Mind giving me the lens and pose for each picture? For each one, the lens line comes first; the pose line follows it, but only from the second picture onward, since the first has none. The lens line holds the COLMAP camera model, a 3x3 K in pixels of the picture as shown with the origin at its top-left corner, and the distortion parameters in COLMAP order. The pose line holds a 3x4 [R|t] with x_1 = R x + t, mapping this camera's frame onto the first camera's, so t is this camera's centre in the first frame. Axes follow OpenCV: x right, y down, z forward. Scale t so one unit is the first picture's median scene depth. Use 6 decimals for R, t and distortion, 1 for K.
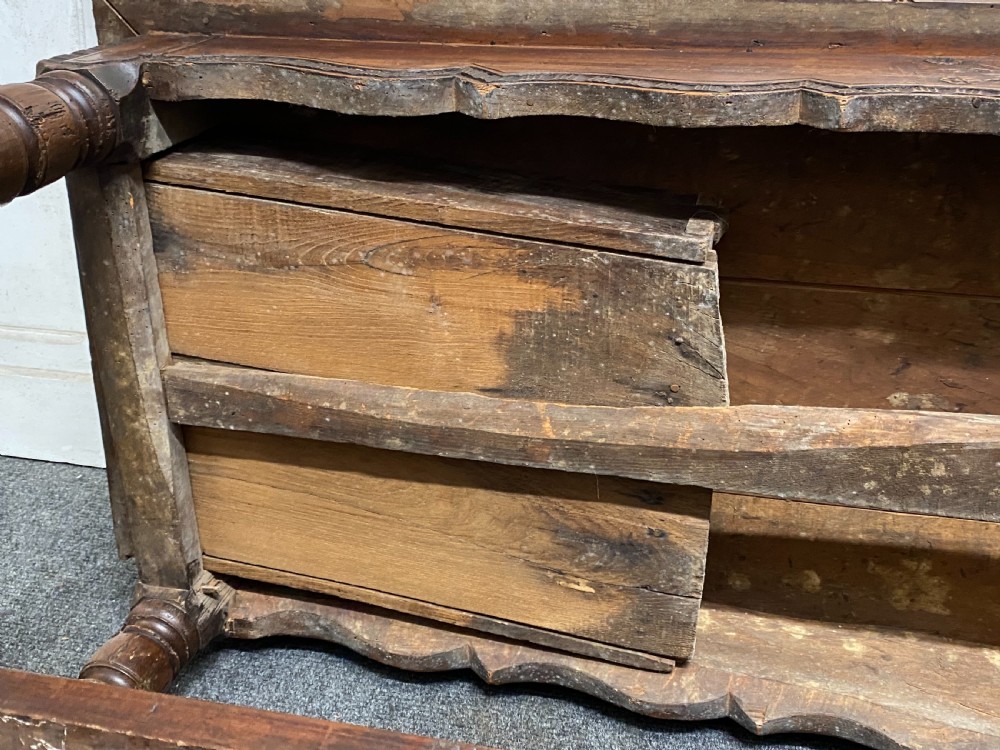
lens RADIAL K [[949.3, 0, 497.4], [0, 949.3, 372.4], [0, 0, 1]] dist [0.053957, -0.145488]
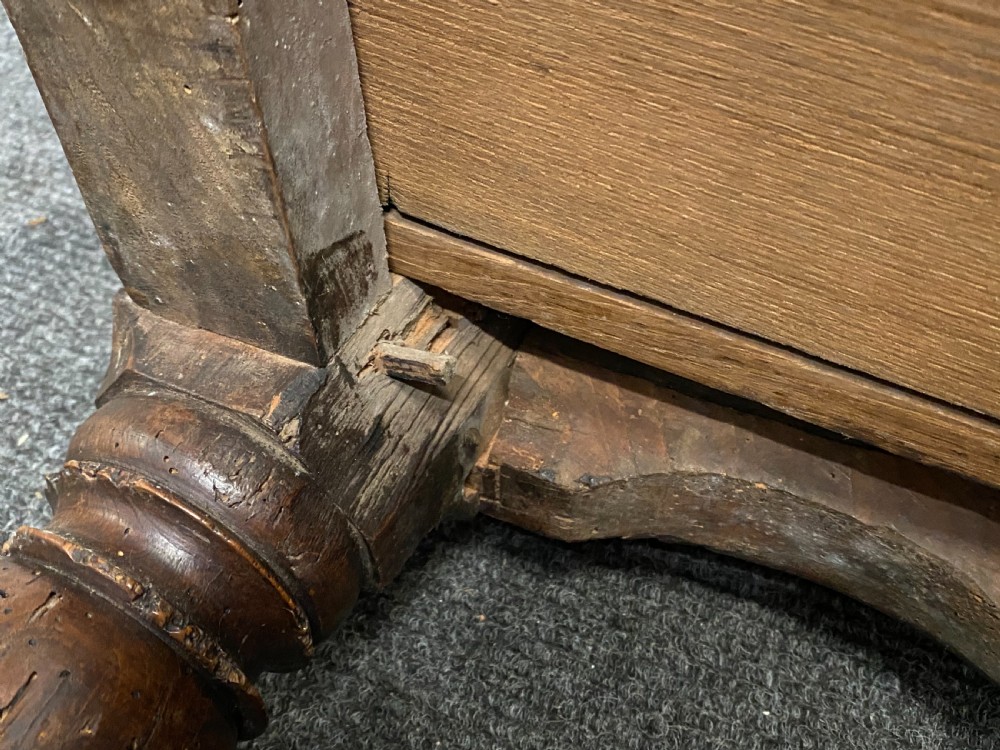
lens RADIAL K [[1034.0, 0, 503.3], [0, 1034.0, 373.9], [0, 0, 1]] dist [0.074433, -0.146334]
pose [[0.971129, 0.142394, -0.191396, -0.231171], [-0.059706, 0.921860, 0.382897, 0.132313], [0.230962, -0.360415, 0.903746, 0.775412]]
